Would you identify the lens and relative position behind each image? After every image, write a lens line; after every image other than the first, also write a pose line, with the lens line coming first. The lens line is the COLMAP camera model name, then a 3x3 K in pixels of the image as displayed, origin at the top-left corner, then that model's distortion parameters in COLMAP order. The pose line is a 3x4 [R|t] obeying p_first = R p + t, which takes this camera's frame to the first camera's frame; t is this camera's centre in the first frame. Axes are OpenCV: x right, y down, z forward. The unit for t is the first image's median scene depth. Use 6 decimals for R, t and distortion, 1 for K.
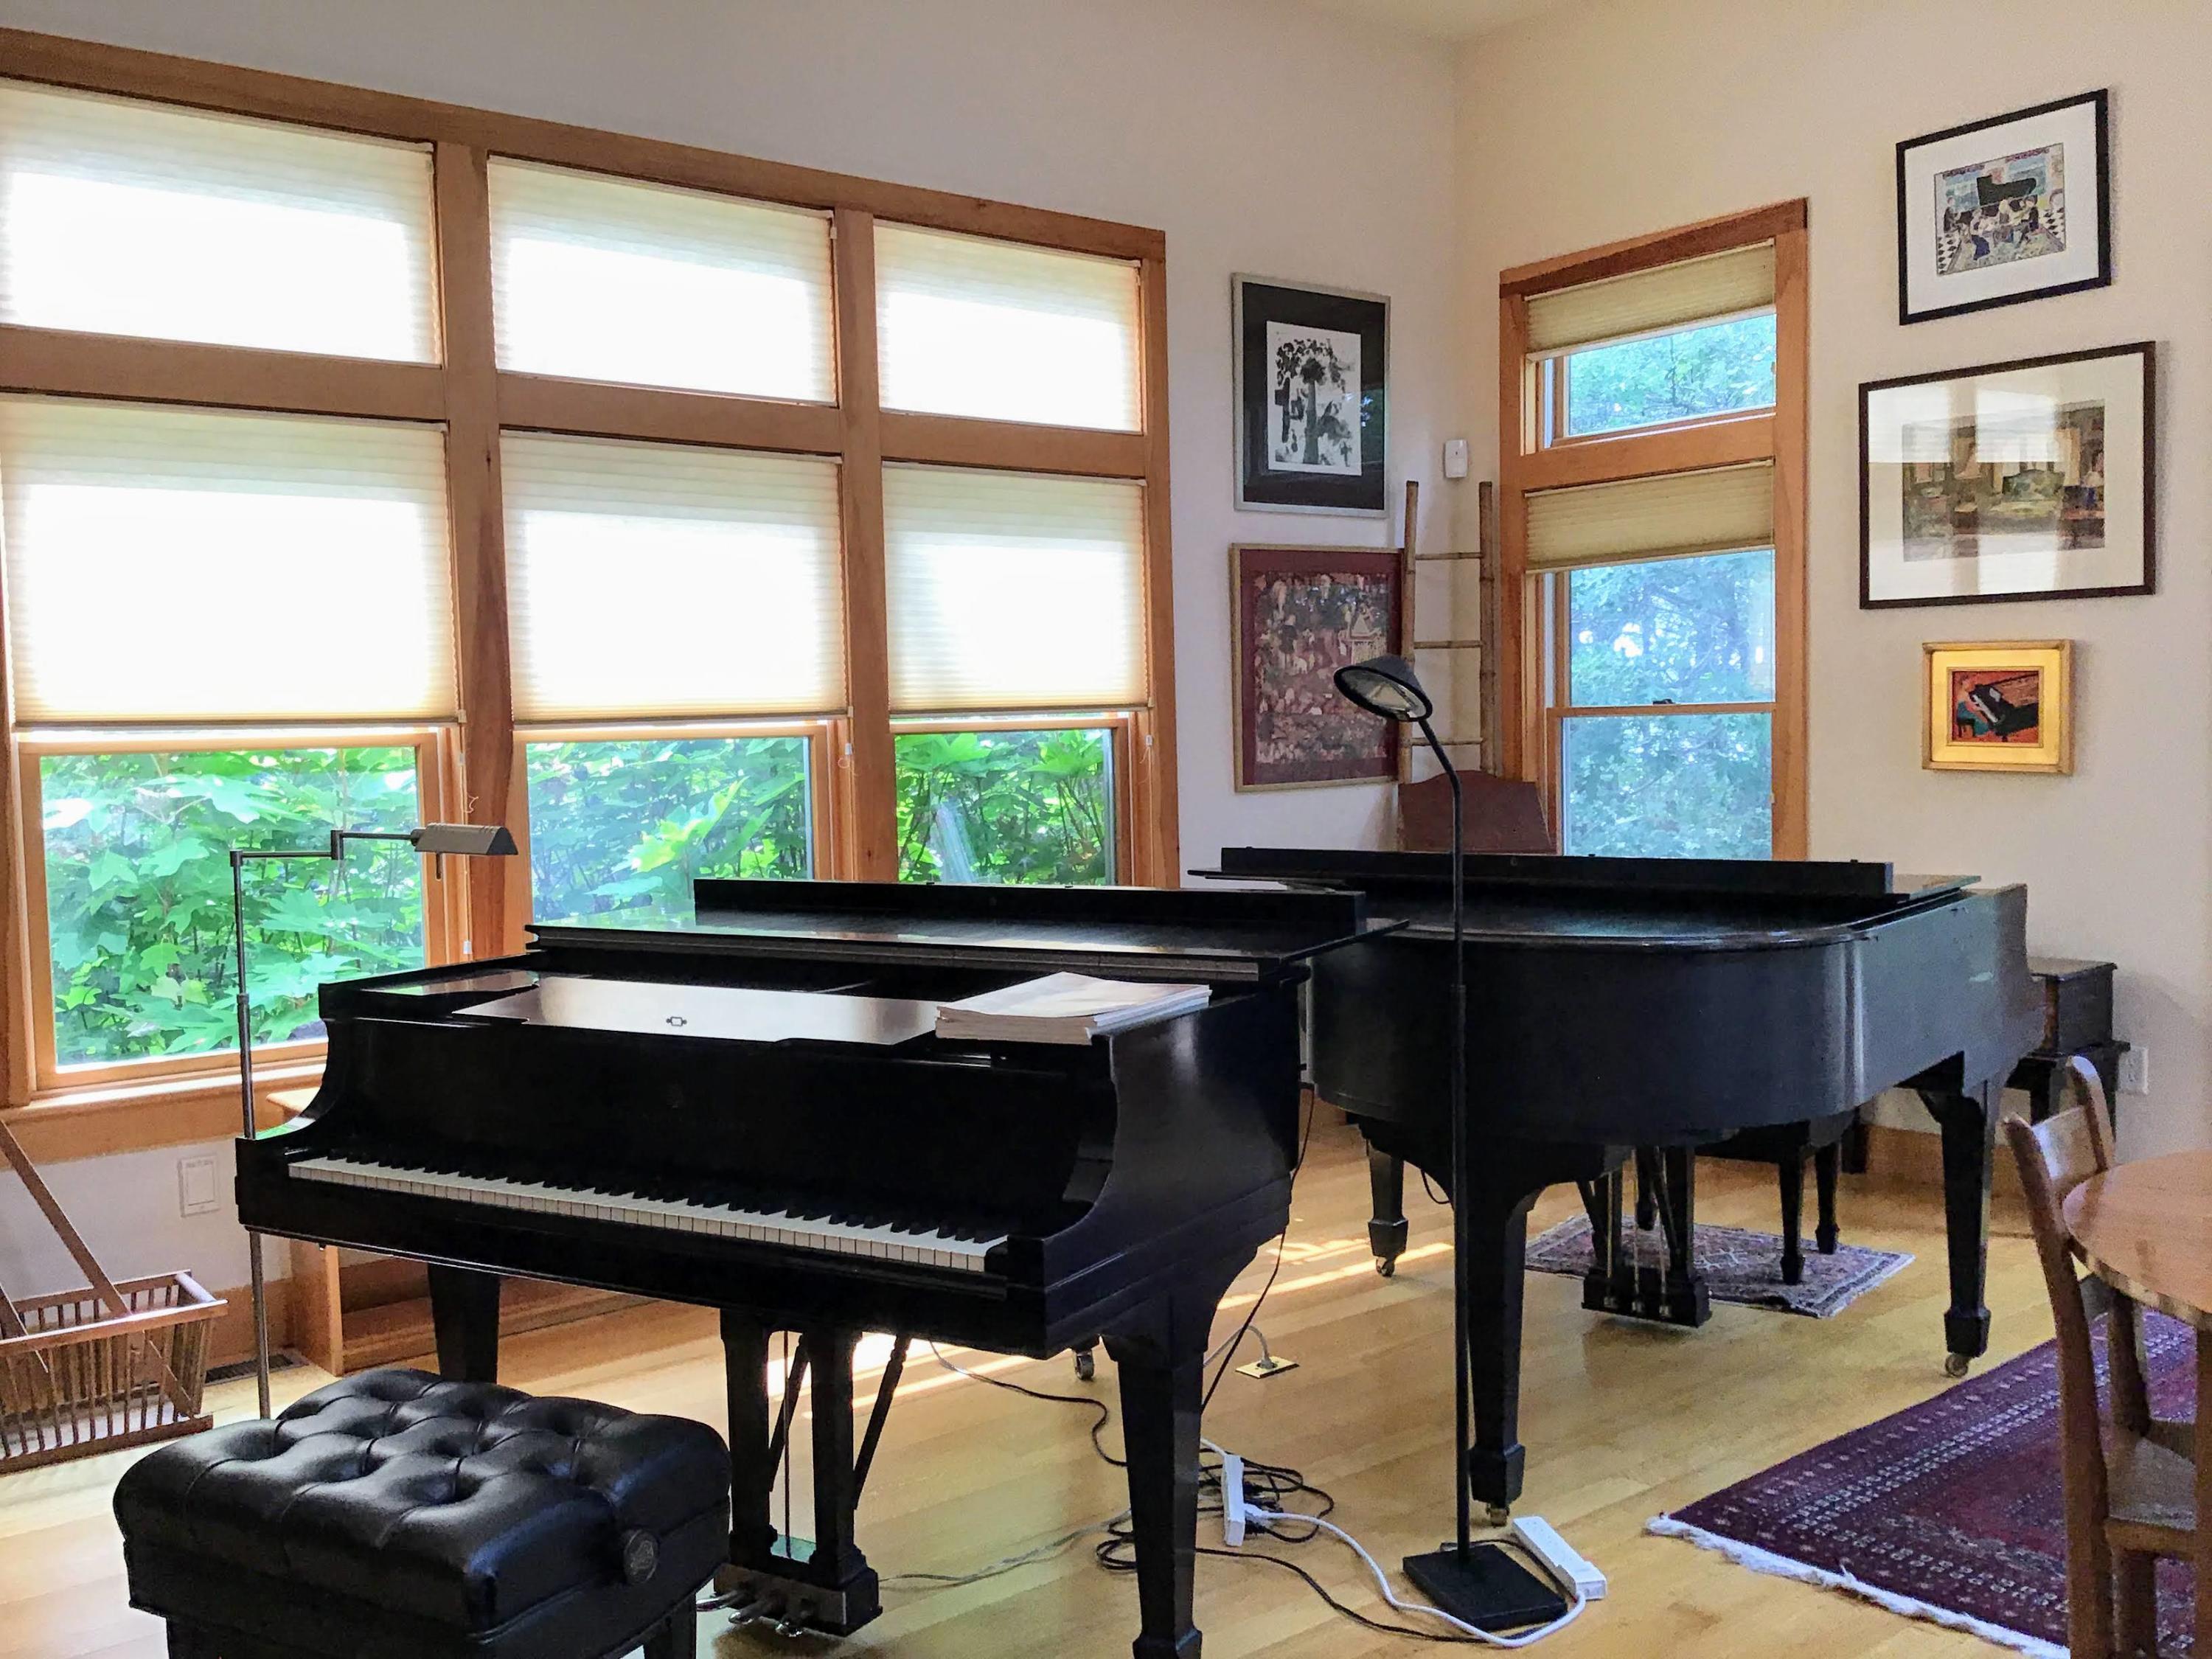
lens RADIAL K [[2032.2, 0, 1116.6], [0, 2032.2, 819.9], [0, 0, 1]] dist [0.027820, 0.000000]
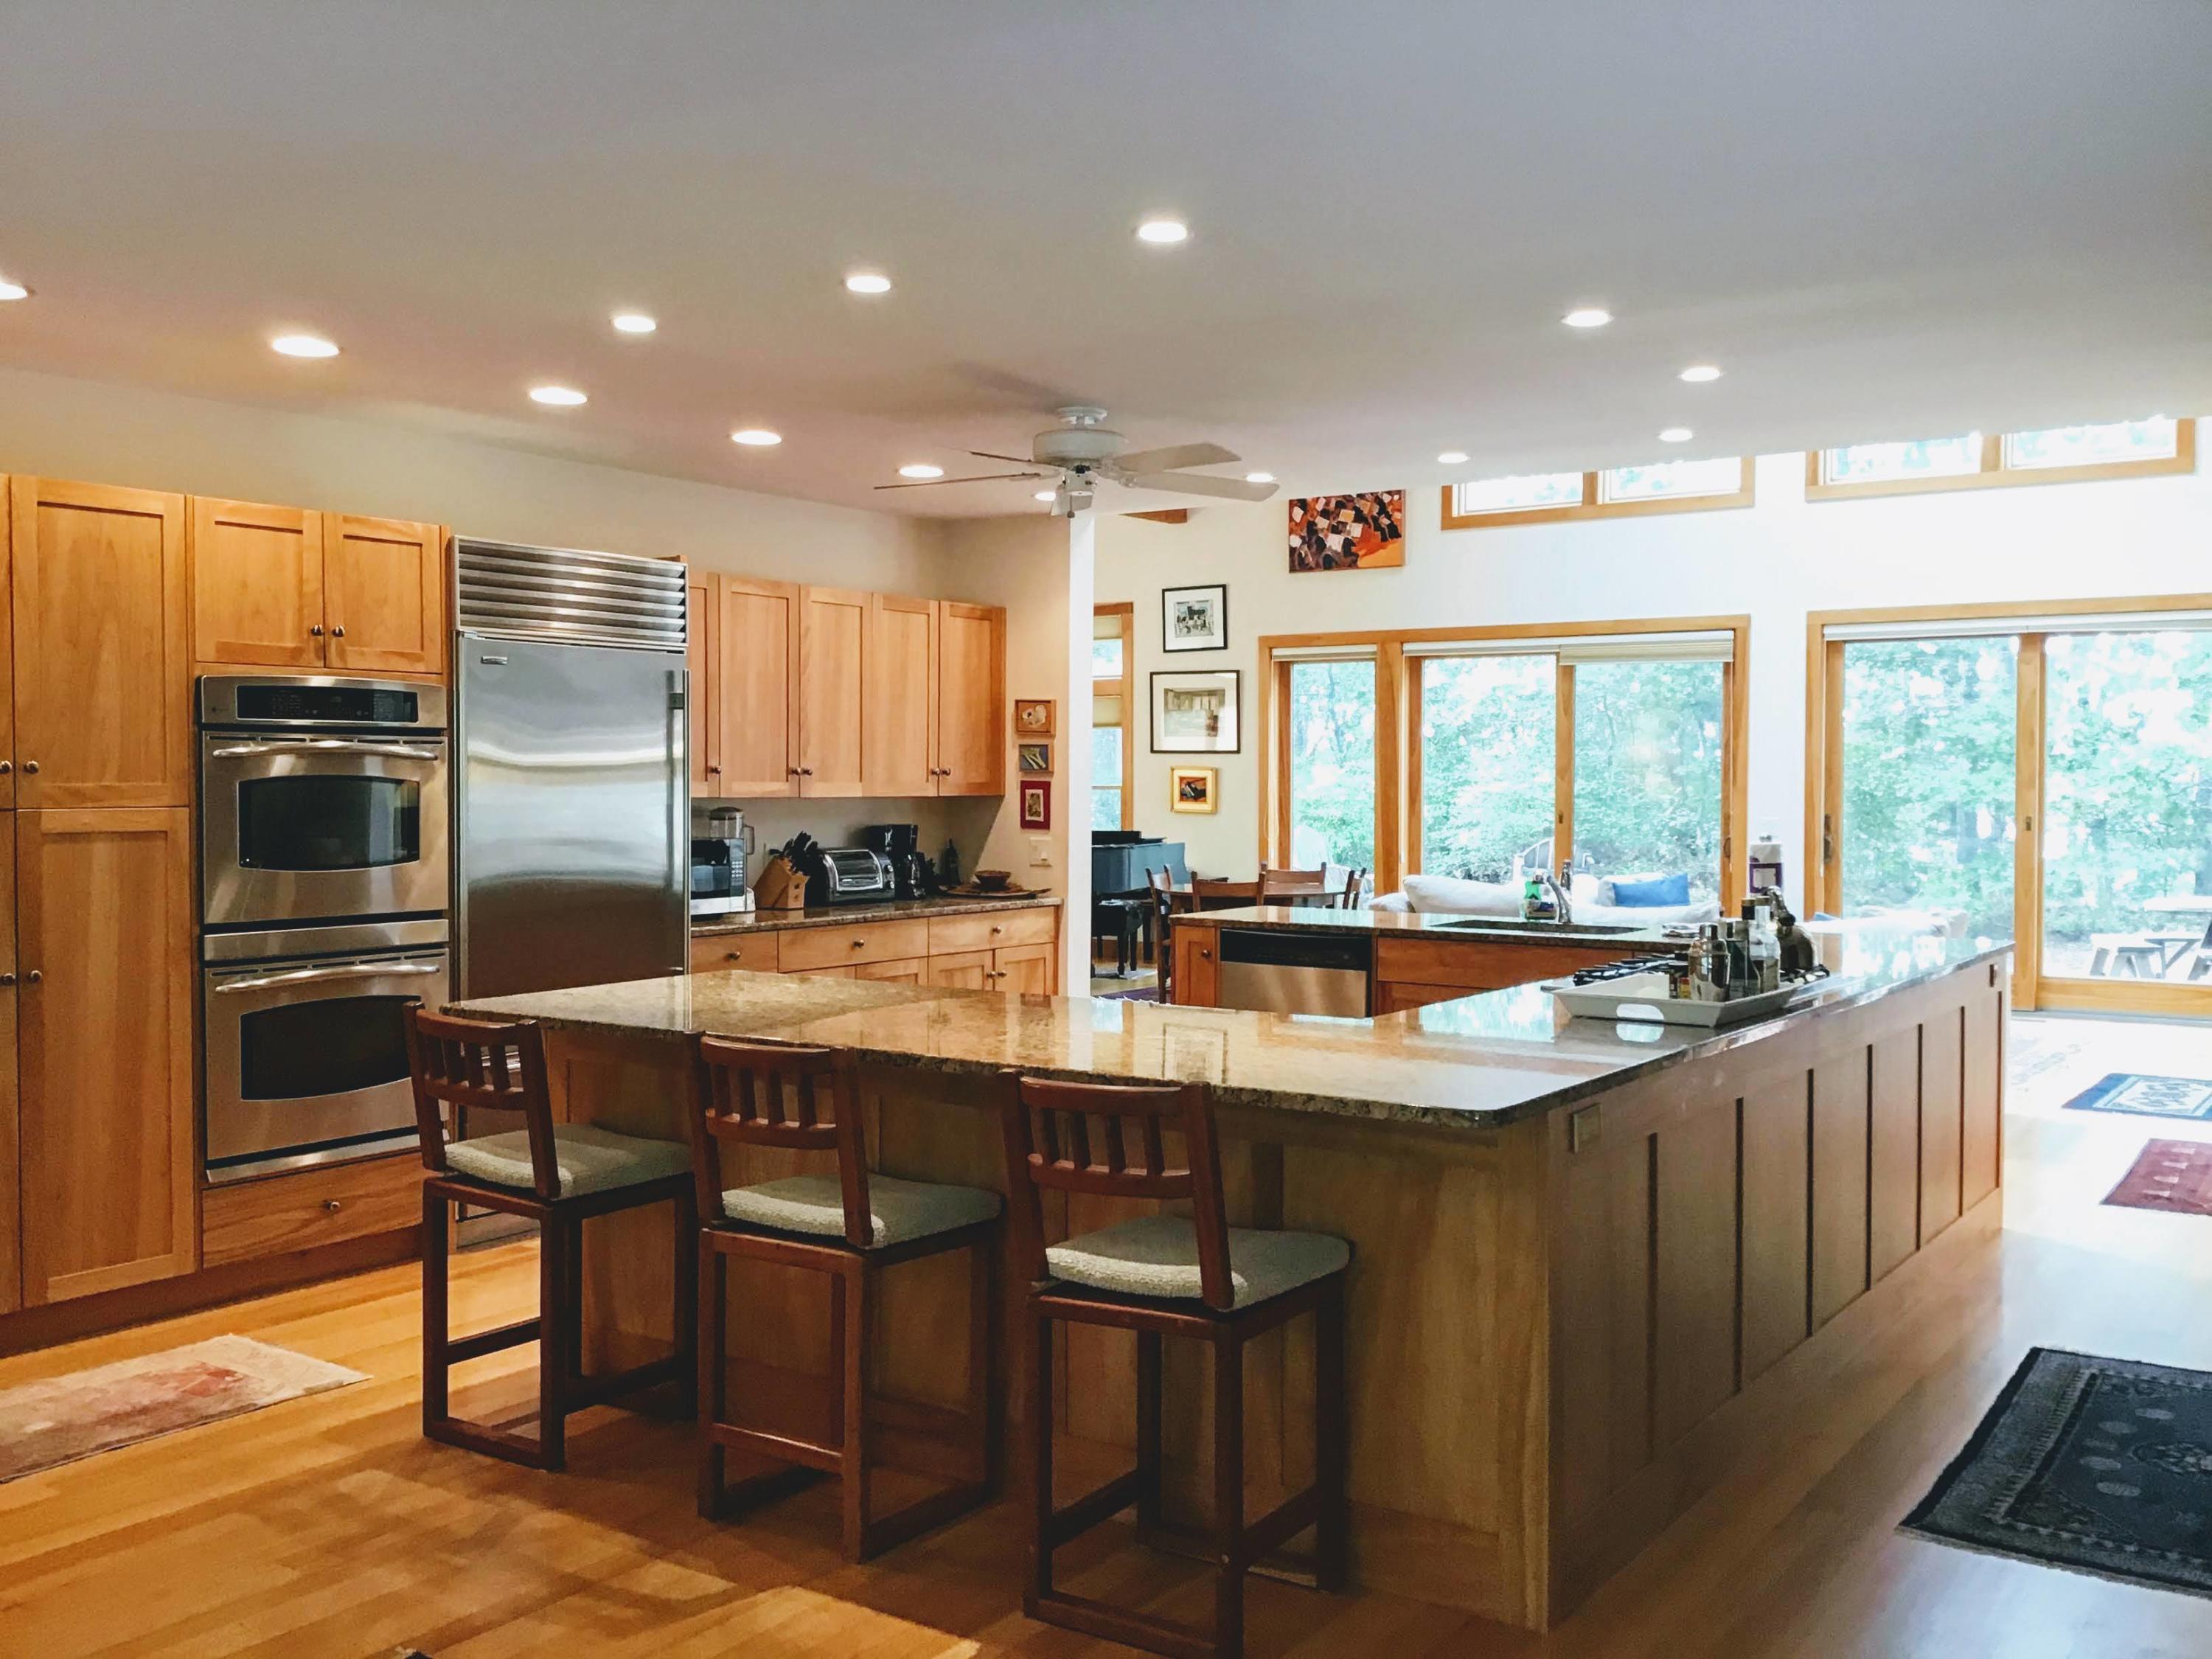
lens RADIAL K [[2032.2, 0, 1093.4], [0, 2032.2, 834.5], [0, 0, 1]] dist [0.027820, 0.000000]
pose [[0.961311, 0.012142, 0.275199, -0.495449], [-0.006564, 0.999754, -0.021182, 0.069994], [-0.275388, 0.018557, 0.961154, -1.725010]]
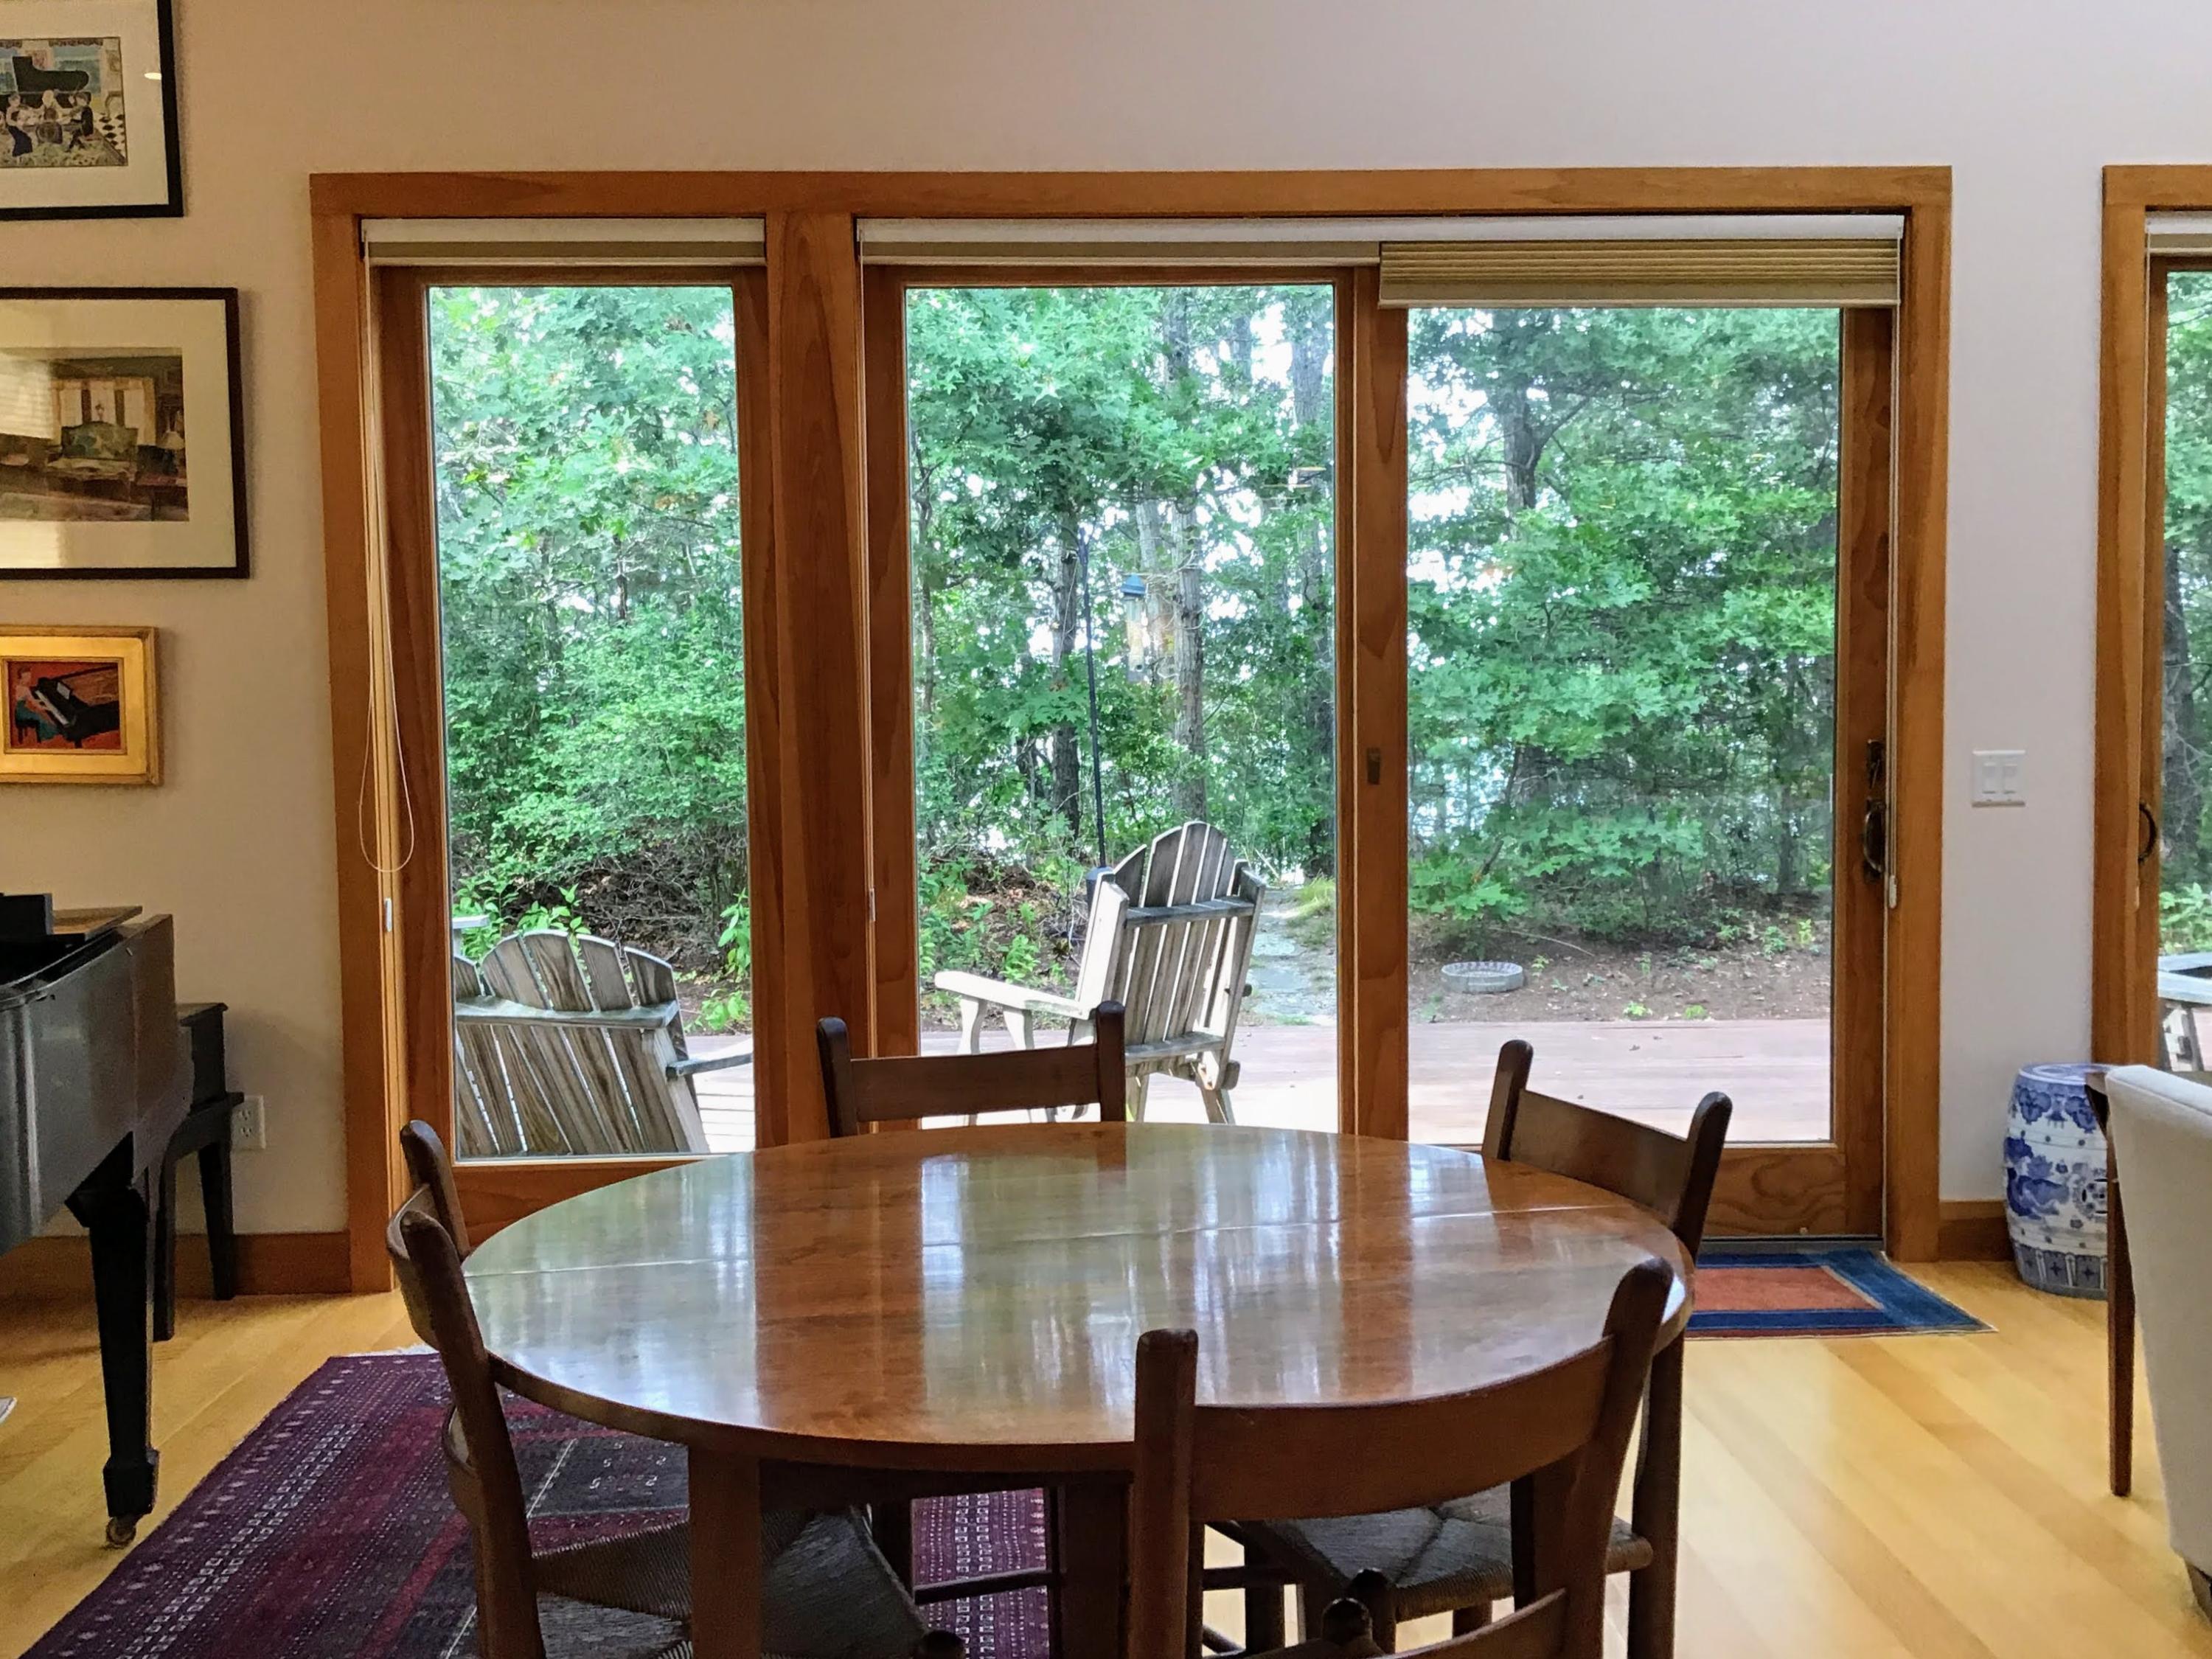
lens RADIAL K [[2200.0, 0, 1116.1], [0, 2200.0, 826.3], [0, 0, 1]] dist [0.004630, 0.000000]
pose [[0.614475, -0.029176, 0.788396, -0.010401], [0.038322, 0.999240, 0.007110, 0.003264], [-0.788005, 0.025844, 0.615127, 0.123773]]
